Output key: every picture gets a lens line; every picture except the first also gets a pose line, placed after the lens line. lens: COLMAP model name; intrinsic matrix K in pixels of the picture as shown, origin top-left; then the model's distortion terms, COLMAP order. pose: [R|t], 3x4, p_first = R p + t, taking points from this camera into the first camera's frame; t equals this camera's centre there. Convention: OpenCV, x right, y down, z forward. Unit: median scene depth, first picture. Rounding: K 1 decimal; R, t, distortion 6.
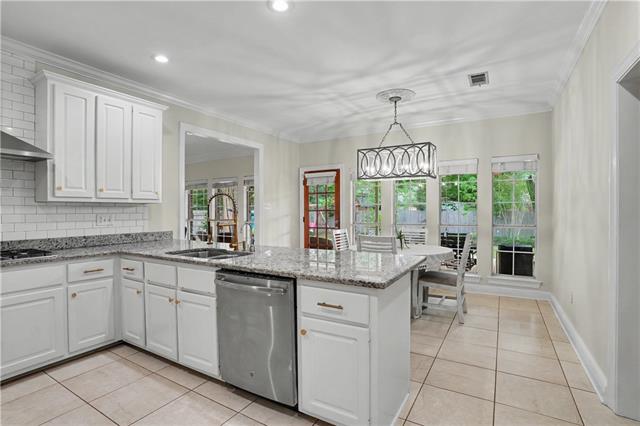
lens RADIAL K [[311.9, 0, 320.0], [0, 311.9, 213.0], [0, 0, 1]] dist [-0.000685, -0.000132]
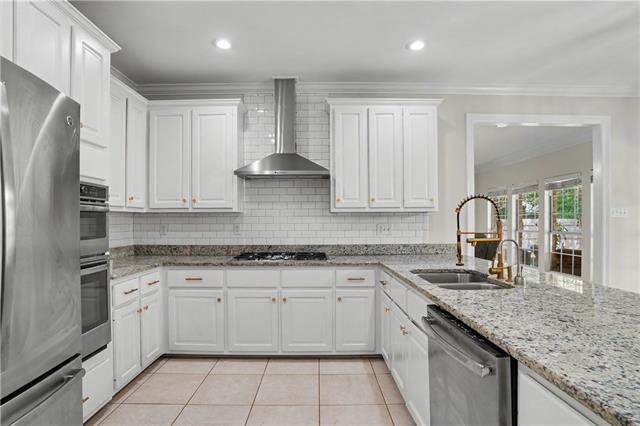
lens RADIAL K [[337.4, 0, 319.8], [0, 337.4, 222.1], [0, 0, 1]] dist [-0.044234, 0.000993]
pose [[0.533244, 0.003315, -0.845955, 0.131030], [-0.003043, 0.999993, 0.002001, -0.003238], [0.845956, 0.001507, 0.533250, 0.272544]]
